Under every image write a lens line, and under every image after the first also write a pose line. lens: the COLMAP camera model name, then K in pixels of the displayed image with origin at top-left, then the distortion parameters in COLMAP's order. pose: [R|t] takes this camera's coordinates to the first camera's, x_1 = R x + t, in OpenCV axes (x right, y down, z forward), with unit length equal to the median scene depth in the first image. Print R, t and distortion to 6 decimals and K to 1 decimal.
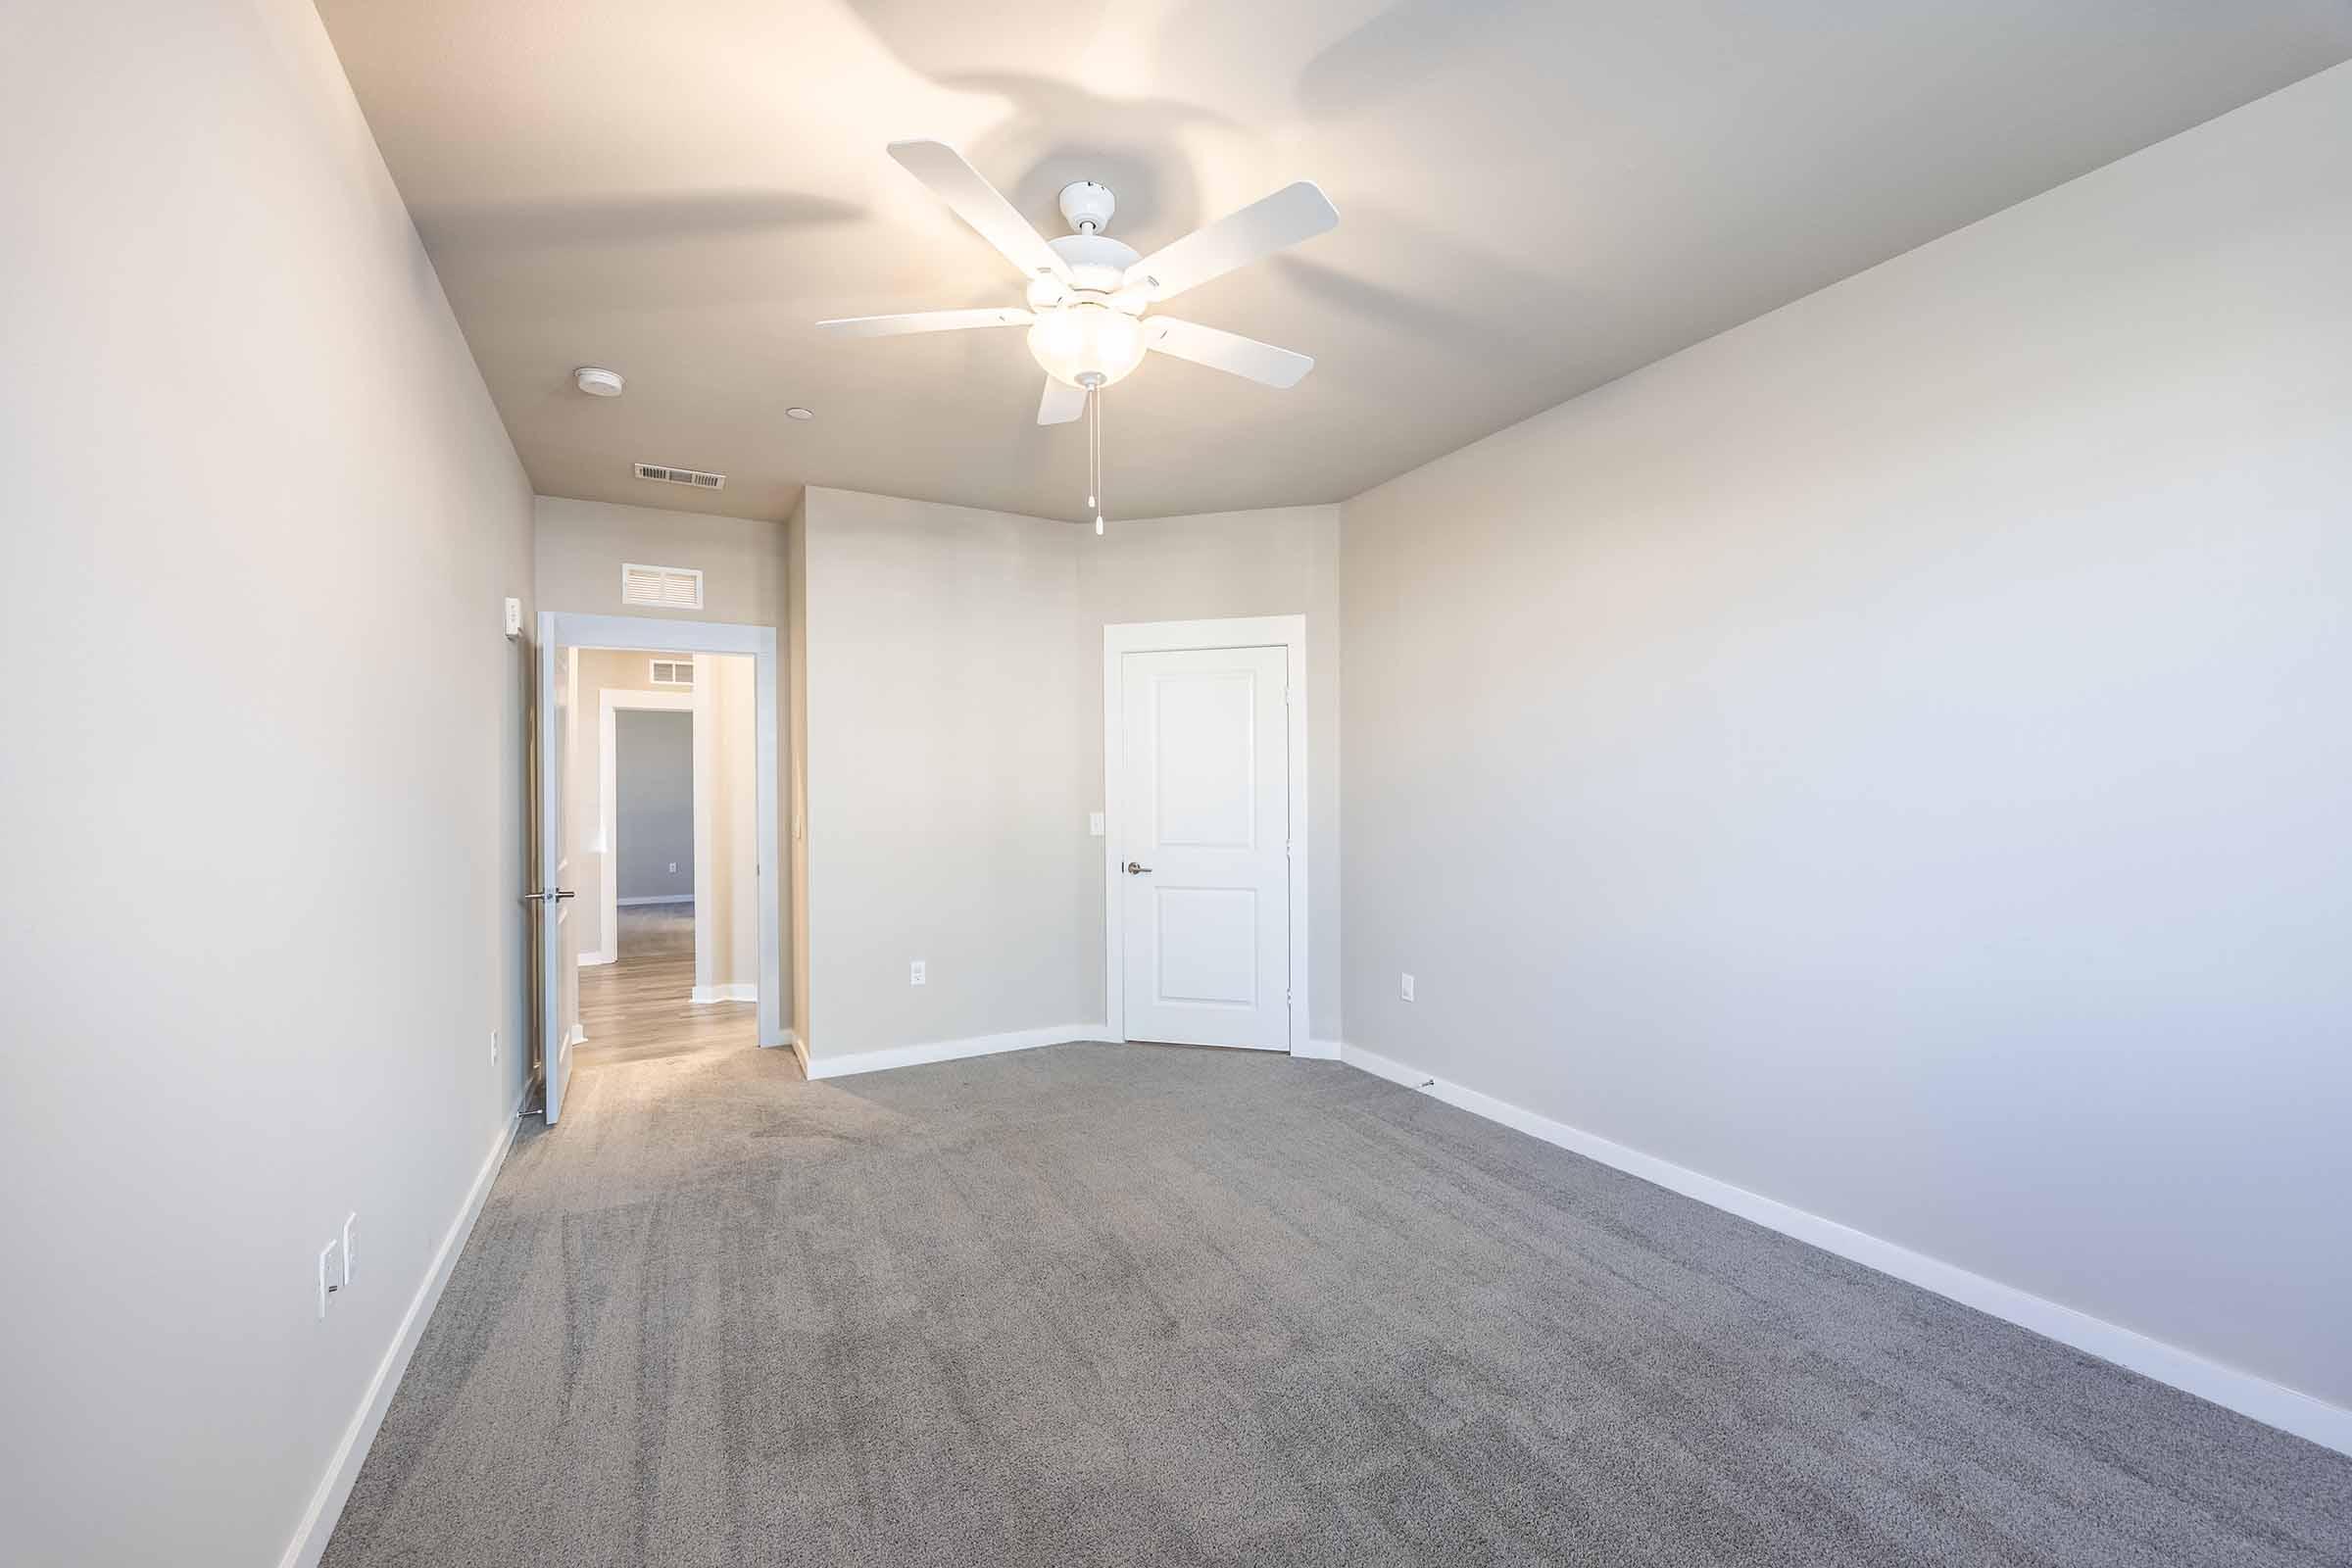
lens RADIAL K [[940.3, 0, 1177.9], [0, 940.3, 790.6], [0, 0, 1]] dist [-0.003081, -0.000396]
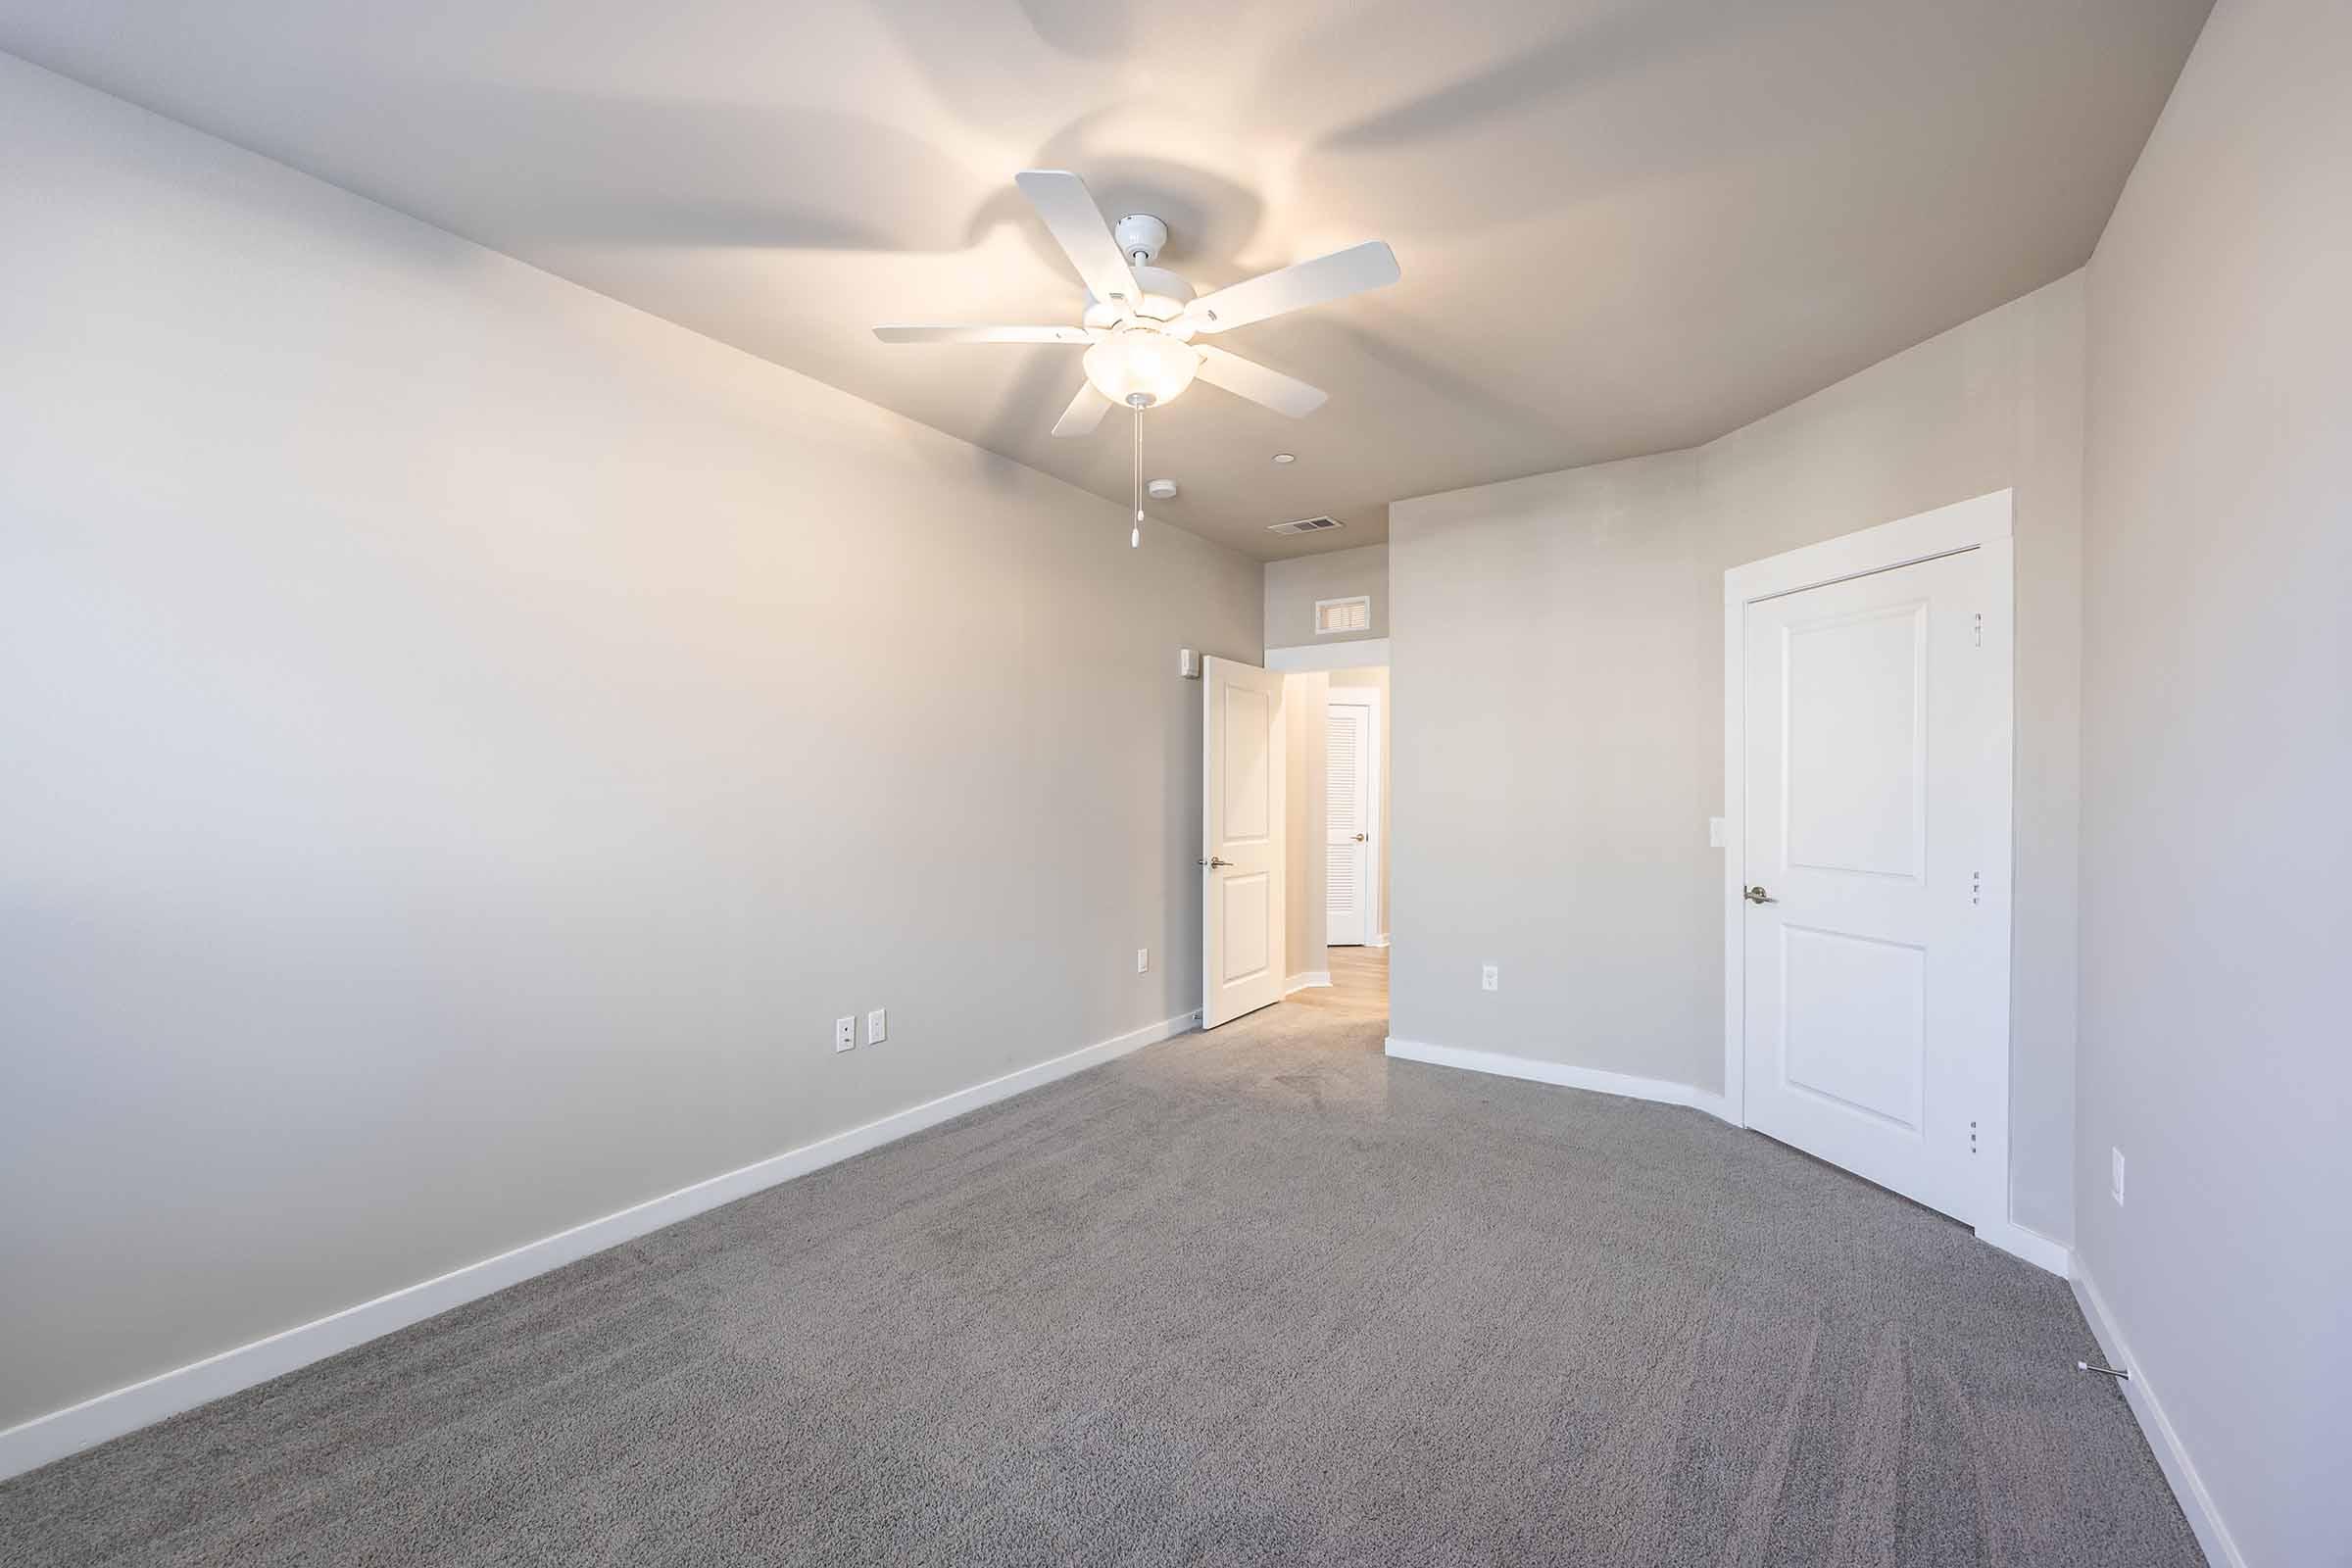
lens RADIAL K [[940.3, 0, 1161.3], [0, 940.3, 791.5], [0, 0, 1]] dist [-0.003081, -0.000396]
pose [[0.432748, 0.009542, -0.901465, 0.433911], [-0.002826, 0.999953, 0.009228, -0.003869], [0.901511, -0.001446, 0.432755, 0.279277]]
